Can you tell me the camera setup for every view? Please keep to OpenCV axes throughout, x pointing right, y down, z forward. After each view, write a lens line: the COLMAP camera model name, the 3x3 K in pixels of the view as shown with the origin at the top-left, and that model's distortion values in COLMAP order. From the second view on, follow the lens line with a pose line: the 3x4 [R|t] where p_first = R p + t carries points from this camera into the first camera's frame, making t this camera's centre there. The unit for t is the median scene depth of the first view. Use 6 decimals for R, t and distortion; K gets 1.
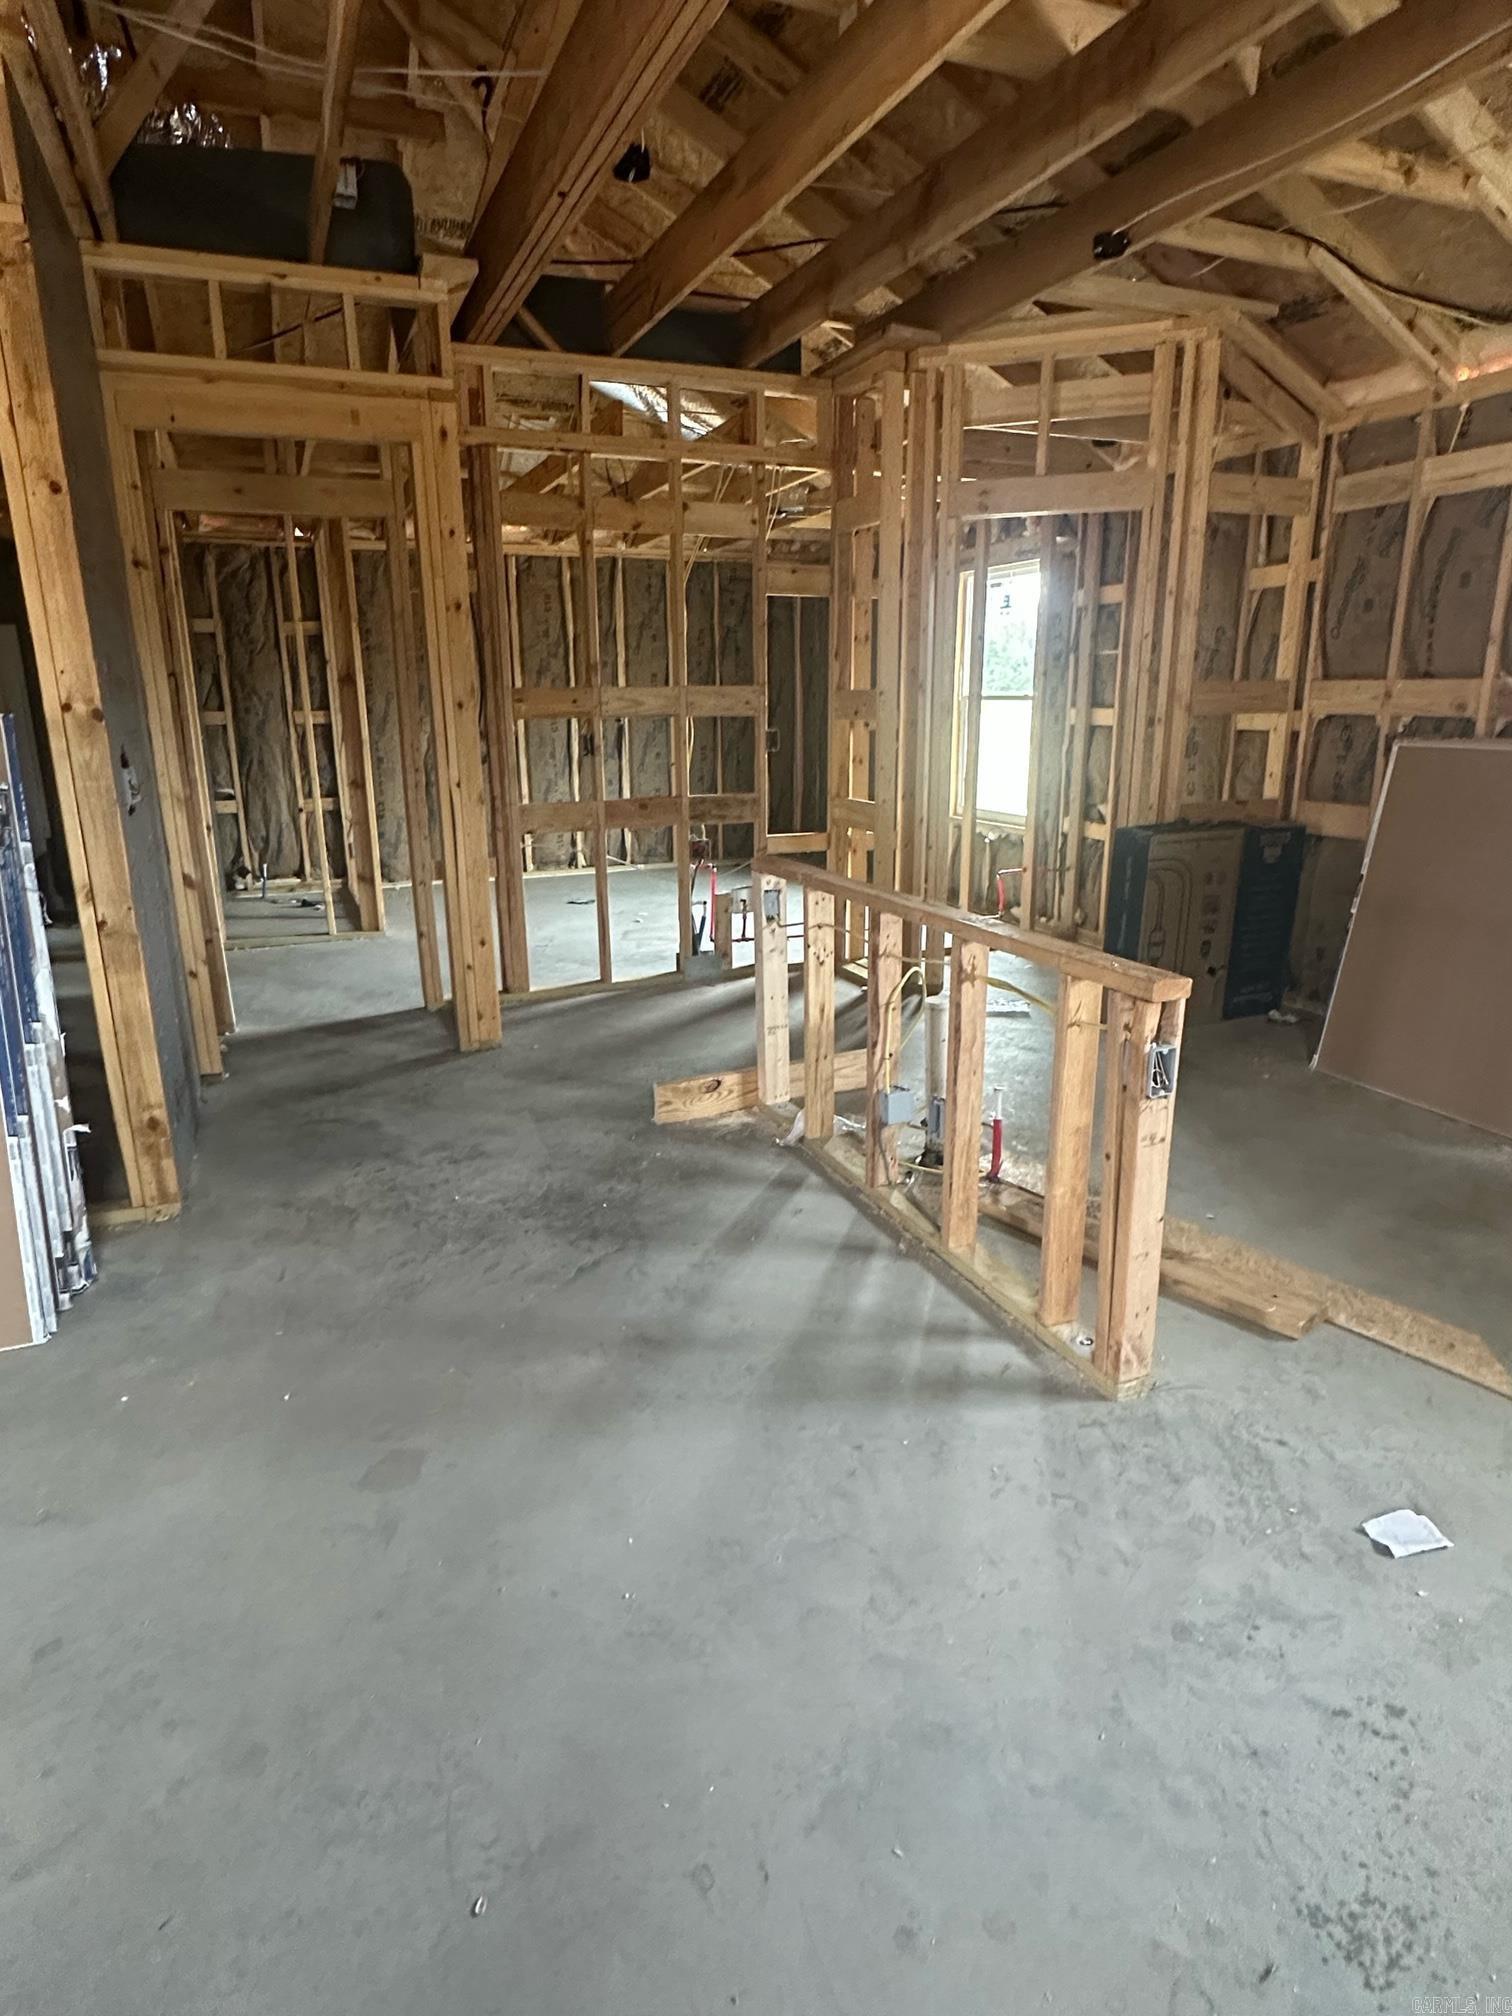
lens RADIAL K [[1153.4, 0, 759.3], [0, 1153.4, 998.6], [0, 0, 1]] dist [0.000952, 0.000833]
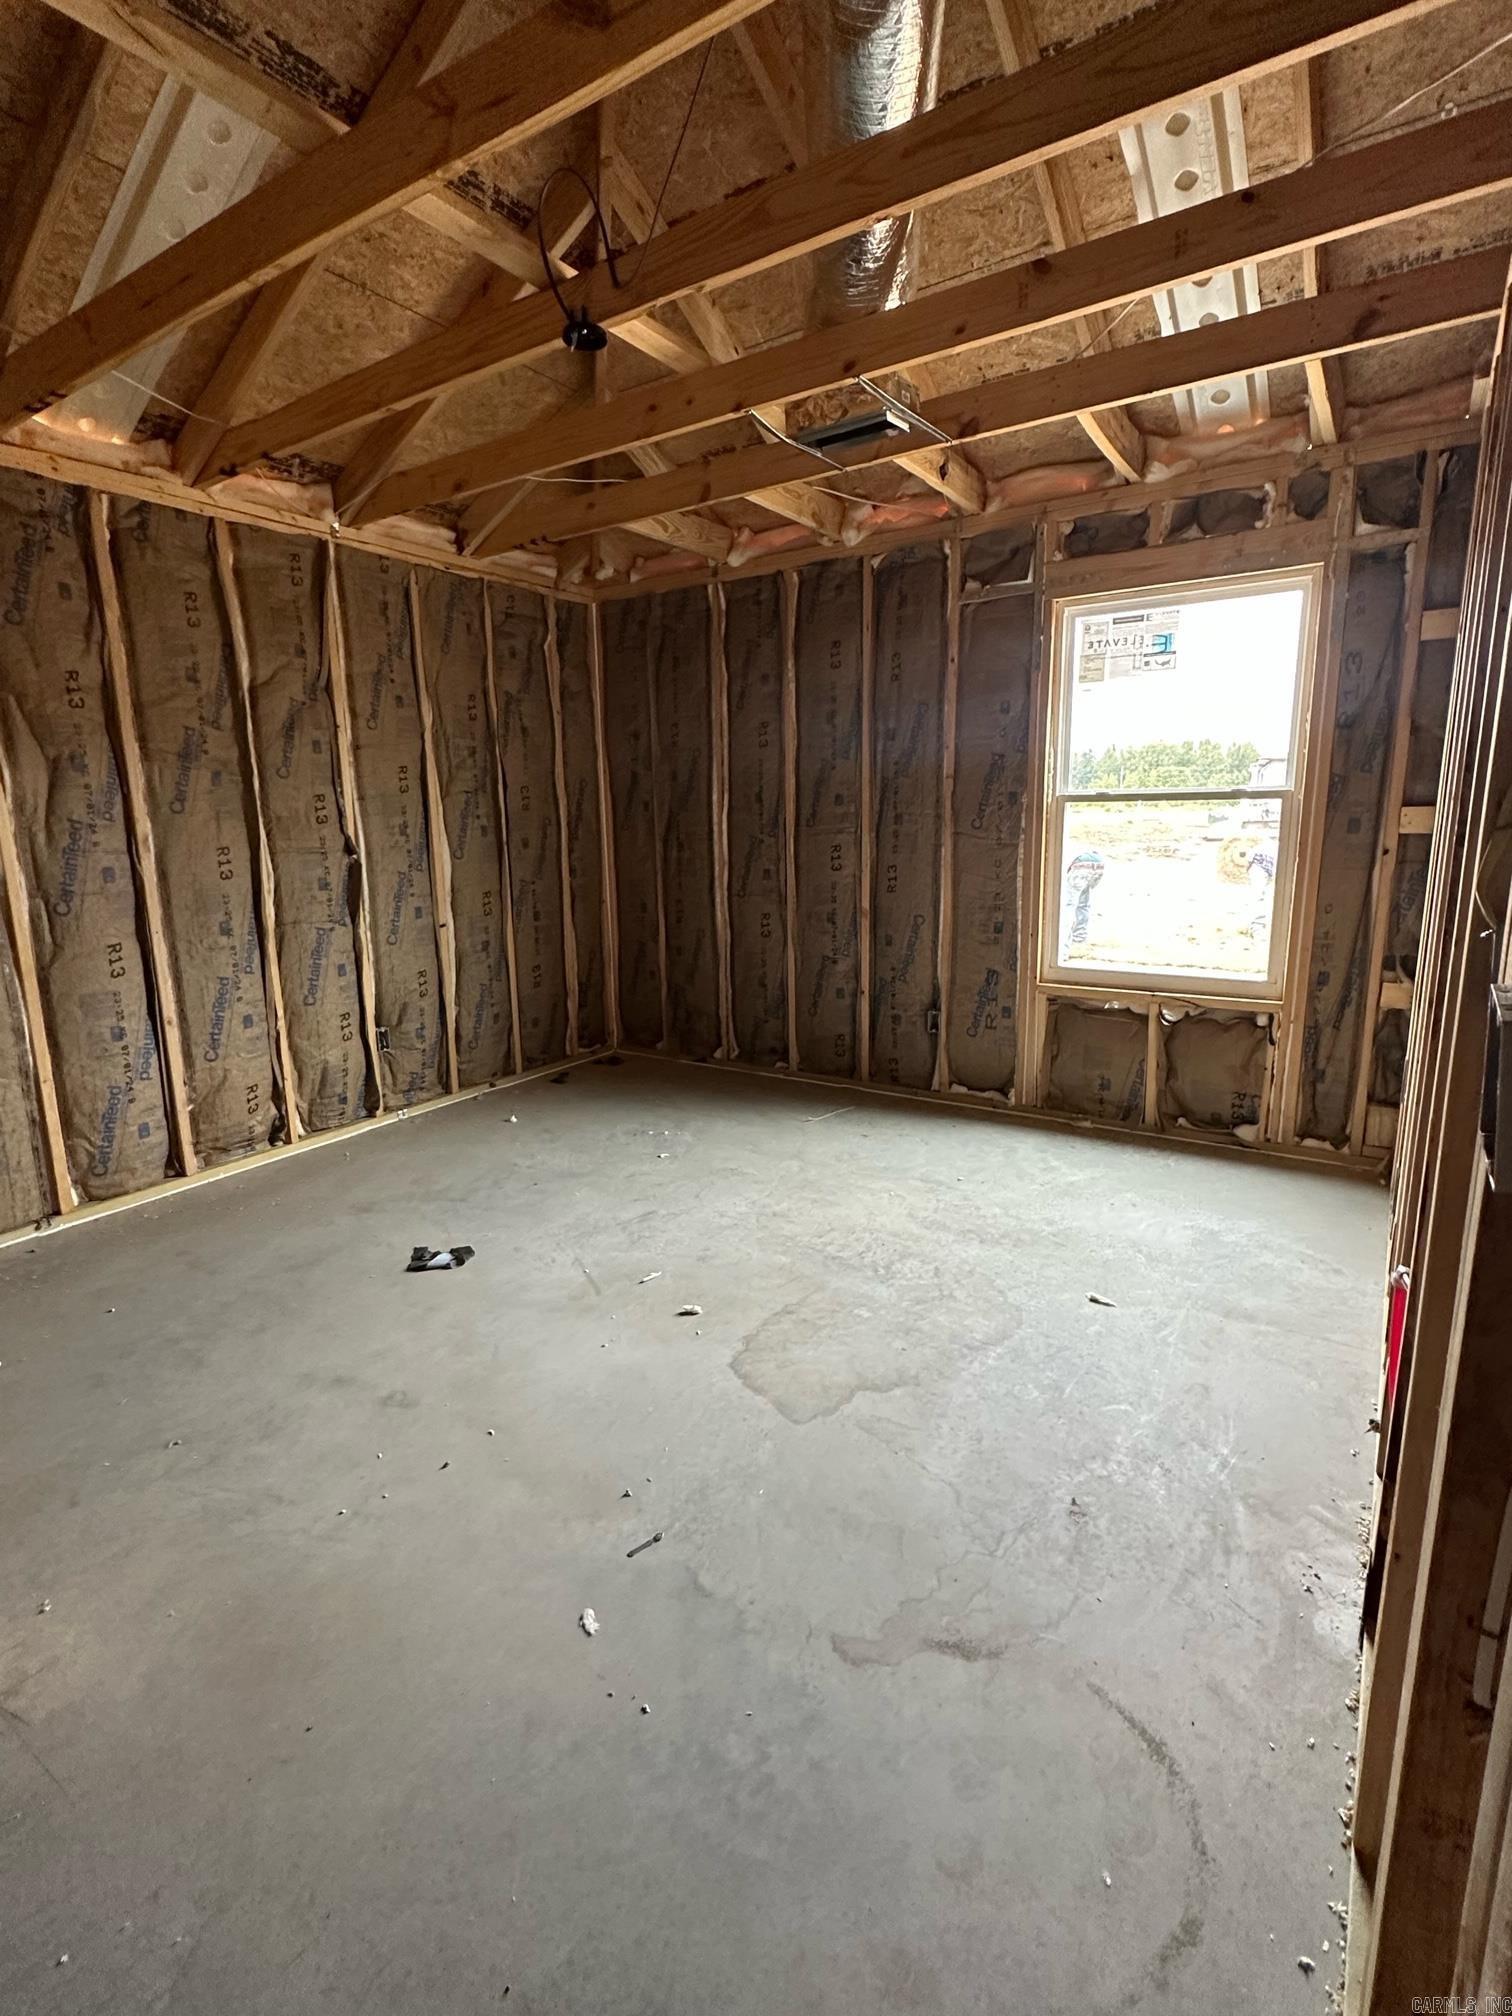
lens RADIAL K [[948.6, 0, 756.0], [0, 948.6, 1008.0], [0, 0, 1]] dist [-0.014697, 0.000009]
pose [[0.834536, -0.119064, 0.537934, -0.403653], [0.153081, 0.988035, -0.018797, -0.263813], [-0.529259, 0.098034, 0.842777, 1.067065]]
